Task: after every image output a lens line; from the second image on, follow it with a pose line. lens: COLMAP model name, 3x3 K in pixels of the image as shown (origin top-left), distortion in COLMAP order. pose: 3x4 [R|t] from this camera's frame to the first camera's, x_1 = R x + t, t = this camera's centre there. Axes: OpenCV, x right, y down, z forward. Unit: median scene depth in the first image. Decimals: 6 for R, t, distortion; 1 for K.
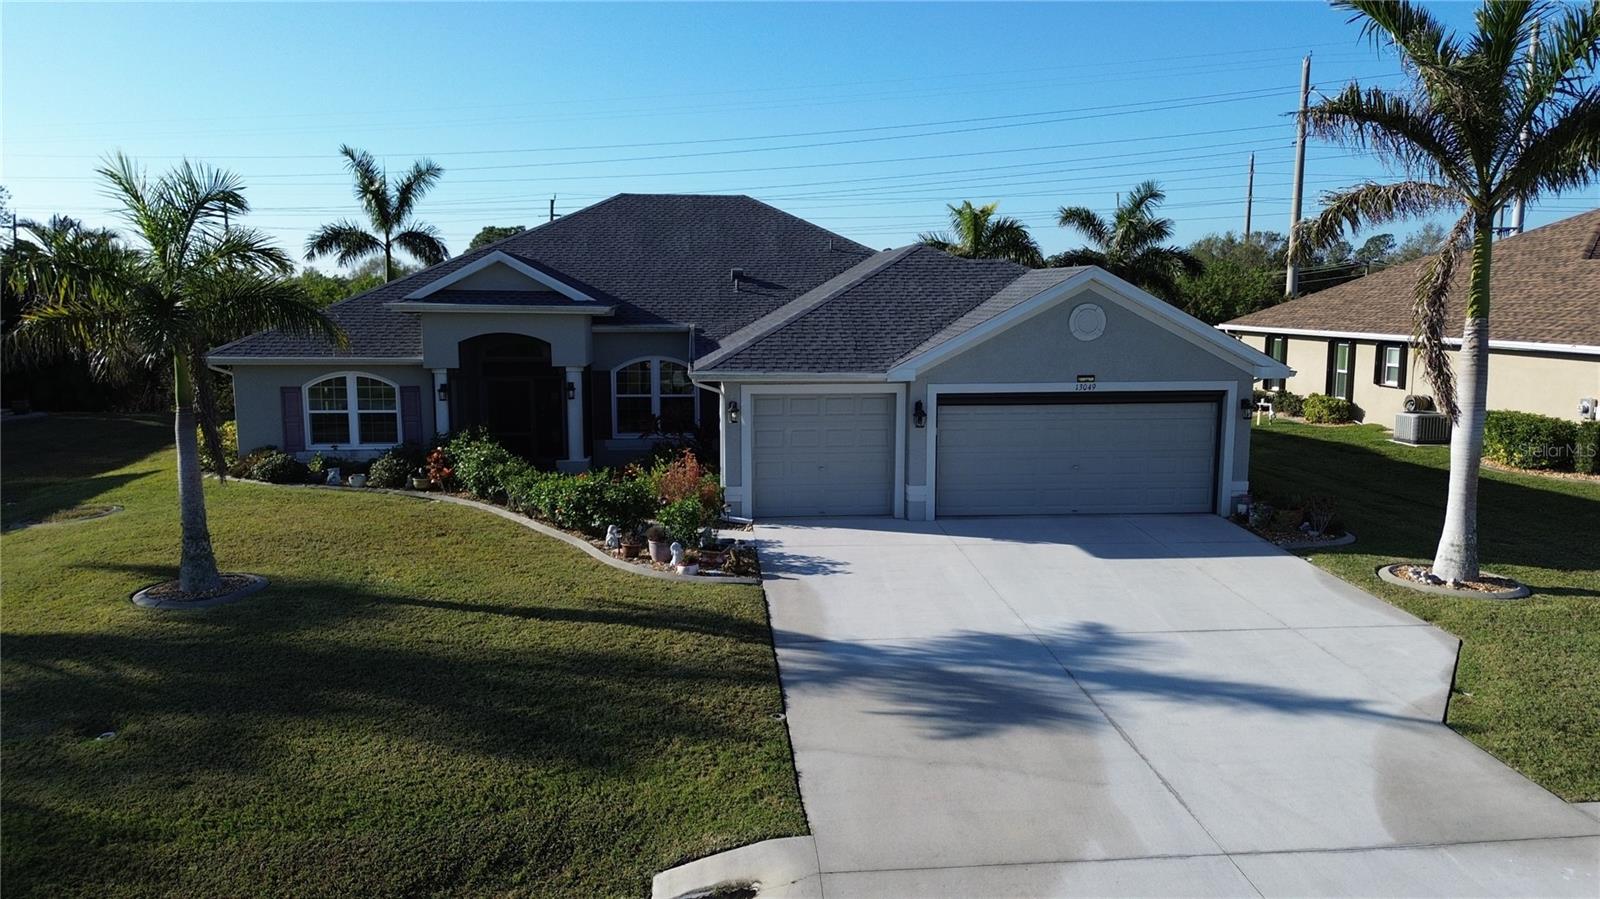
lens RADIAL K [[1132.6, 0, 800.0], [0, 1132.6, 449.5], [0, 0, 1]] dist [0.075885, -0.070913]
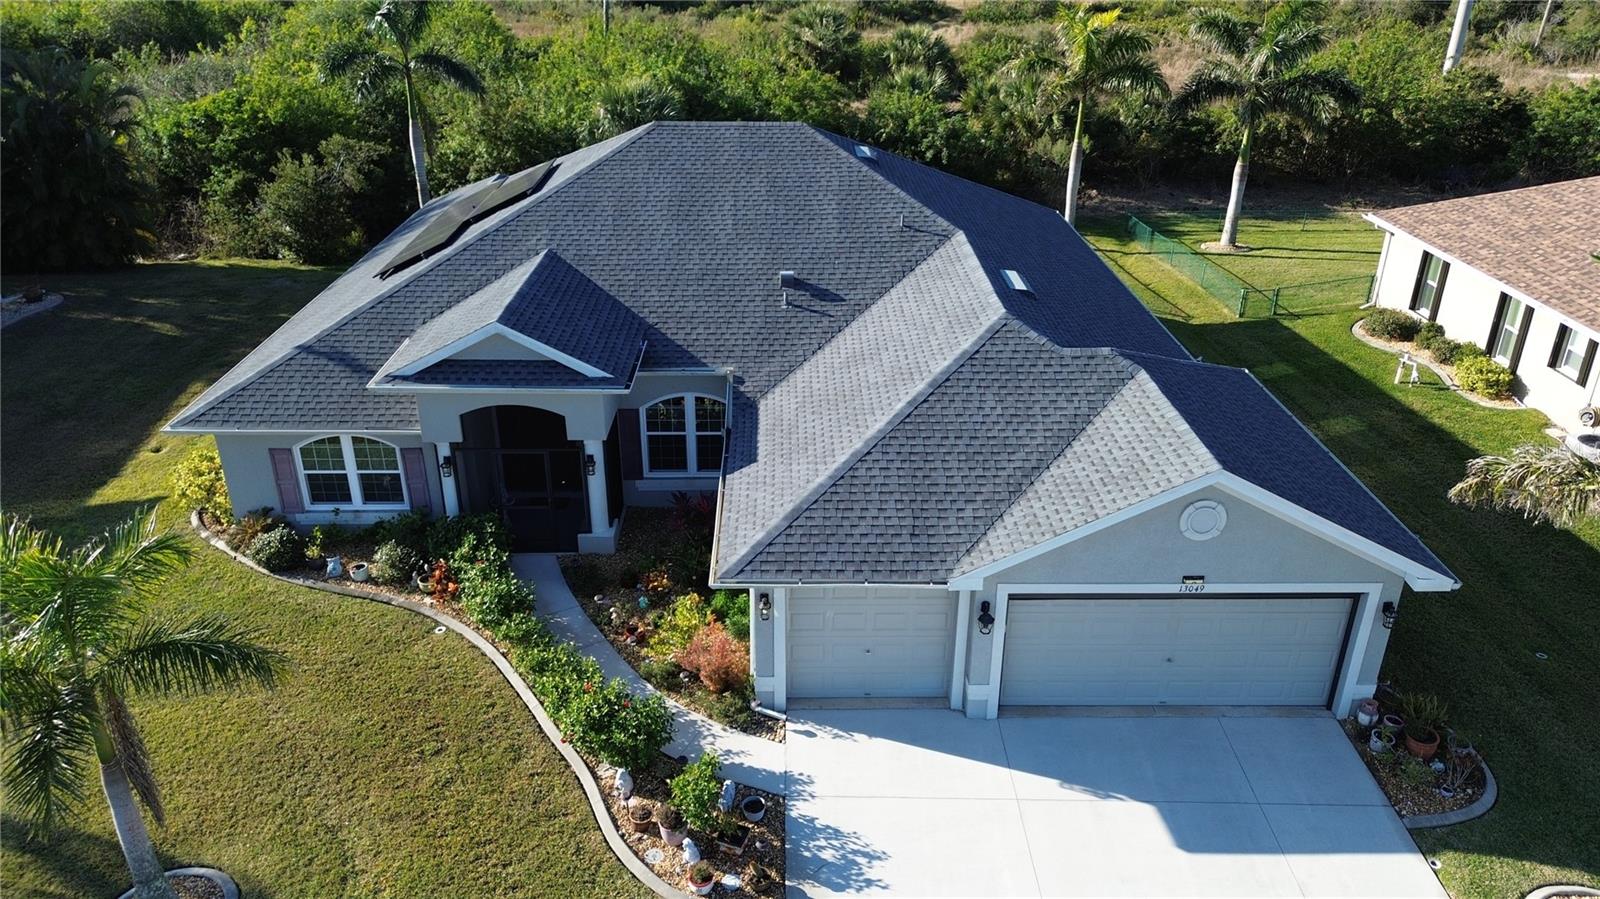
lens RADIAL K [[1132.6, 0, 800.0], [0, 1132.6, 449.5], [0, 0, 1]] dist [0.075885, -0.070913]
pose [[0.997252, 0.035003, -0.065297, 0.015737], [-0.013368, 0.951900, 0.306117, -0.334497], [0.072871, -0.304403, 0.949752, 0.187237]]
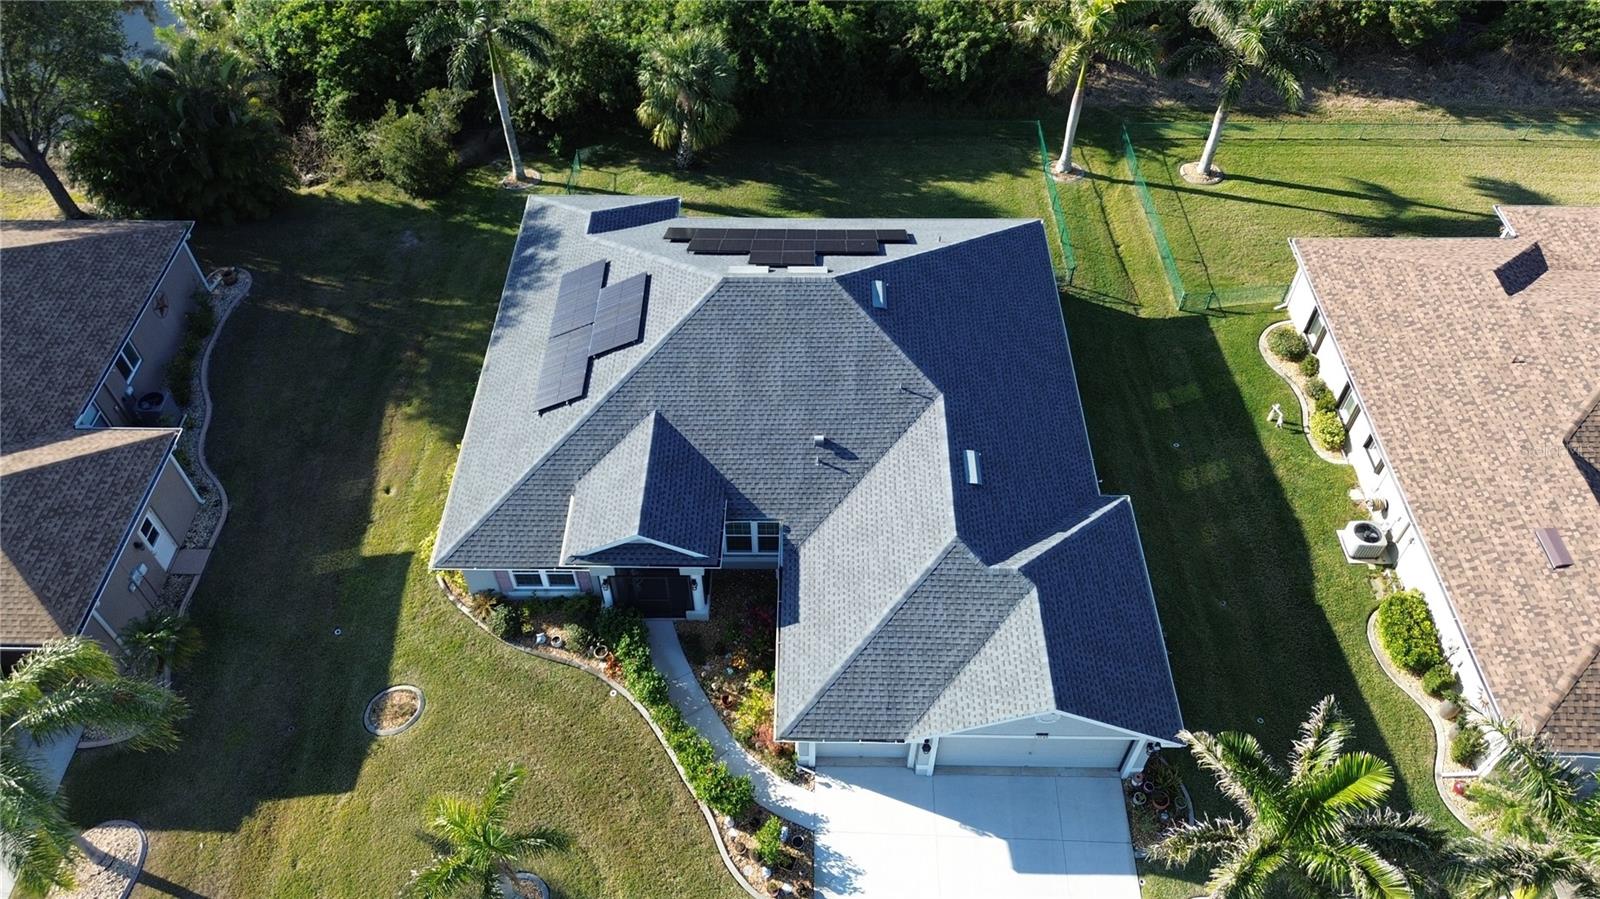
lens RADIAL K [[1132.6, 0, 800.0], [0, 1132.6, 449.5], [0, 0, 1]] dist [0.075885, -0.070913]
pose [[0.994907, 0.076029, -0.066178, 0.006782], [-0.013851, 0.753447, 0.657363, -1.096817], [0.099841, -0.653098, 0.750663, 0.079545]]
